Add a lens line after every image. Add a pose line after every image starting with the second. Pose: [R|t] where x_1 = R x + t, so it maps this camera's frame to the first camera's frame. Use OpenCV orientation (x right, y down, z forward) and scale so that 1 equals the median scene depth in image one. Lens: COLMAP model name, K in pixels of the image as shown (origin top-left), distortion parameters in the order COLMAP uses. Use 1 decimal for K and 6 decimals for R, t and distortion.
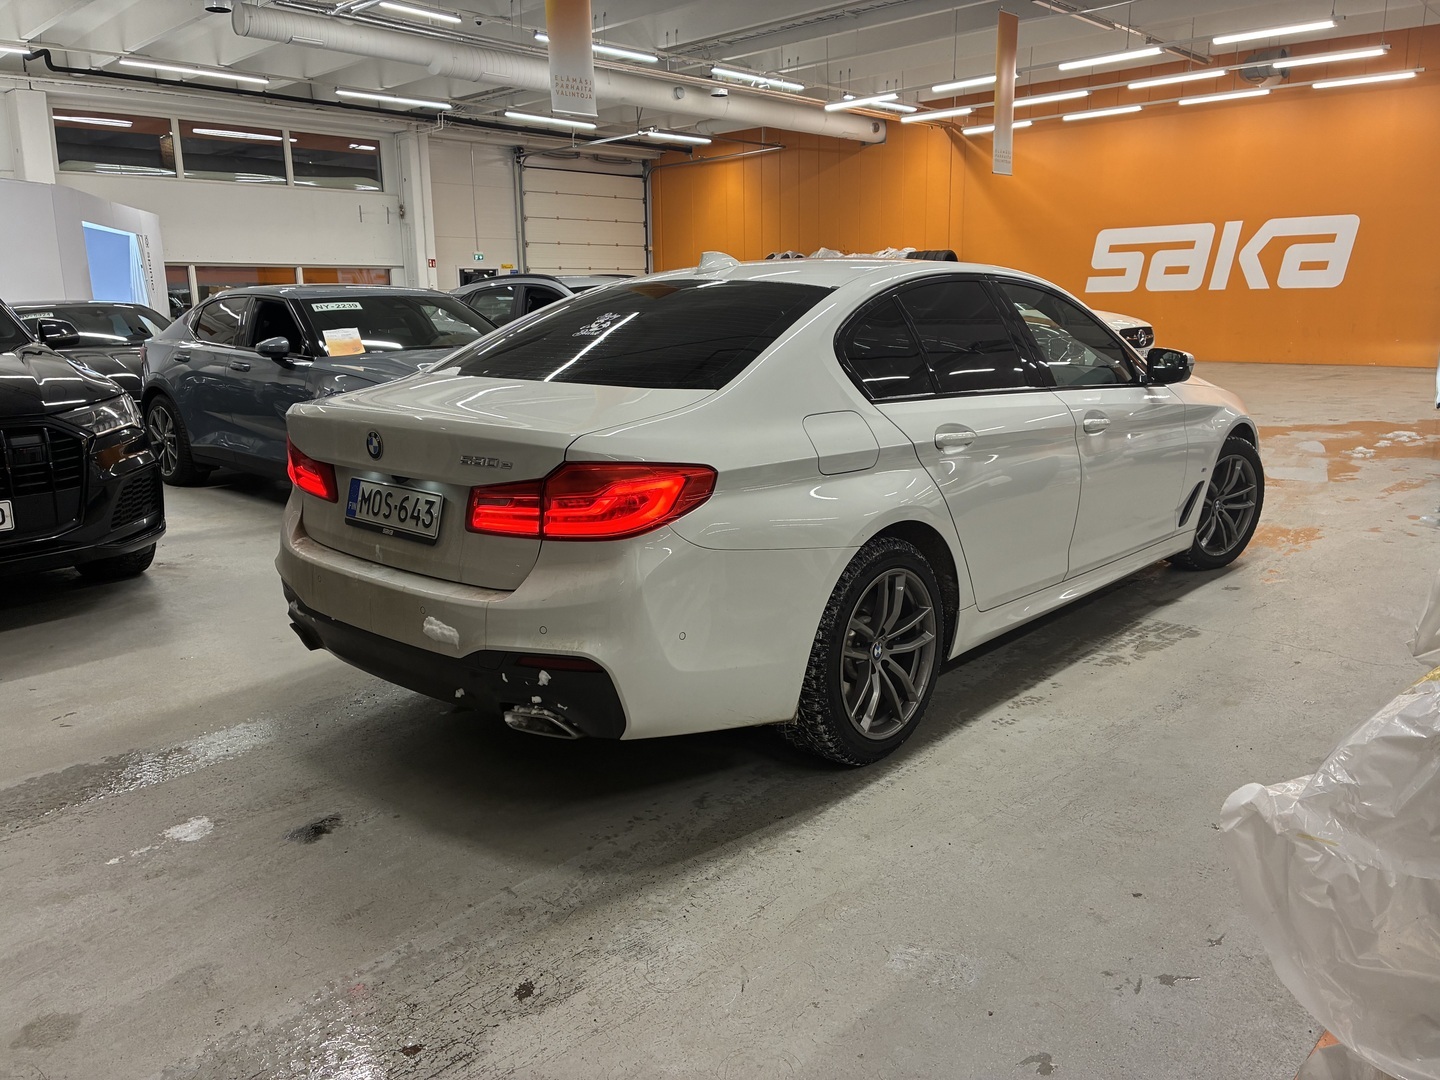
lens RADIAL K [[1118.0, 0, 721.7], [0, 1118.0, 544.0], [0, 0, 1]] dist [-0.004845, -0.008634]
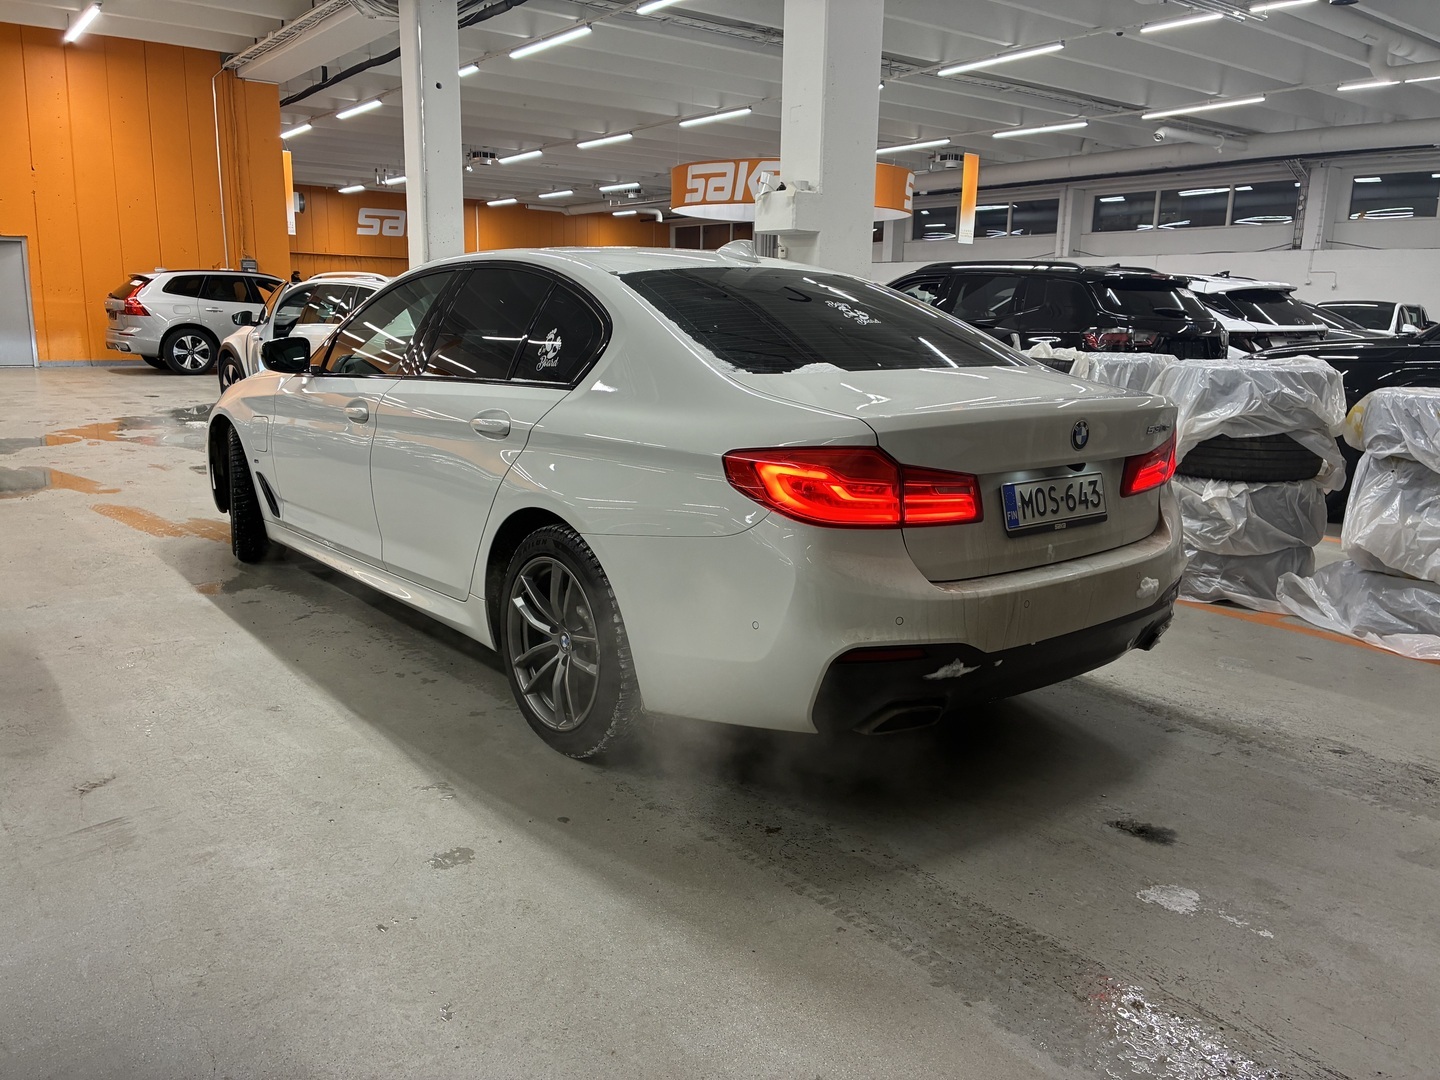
lens RADIAL K [[1118.0, 0, 721.7], [0, 1118.0, 544.0], [0, 0, 1]] dist [-0.004845, -0.008634]
pose [[0.153504, -0.196294, 0.968455, -1.313512], [0.191258, 0.967440, 0.165774, -0.217180], [-0.969462, 0.159778, 0.186049, 1.138144]]
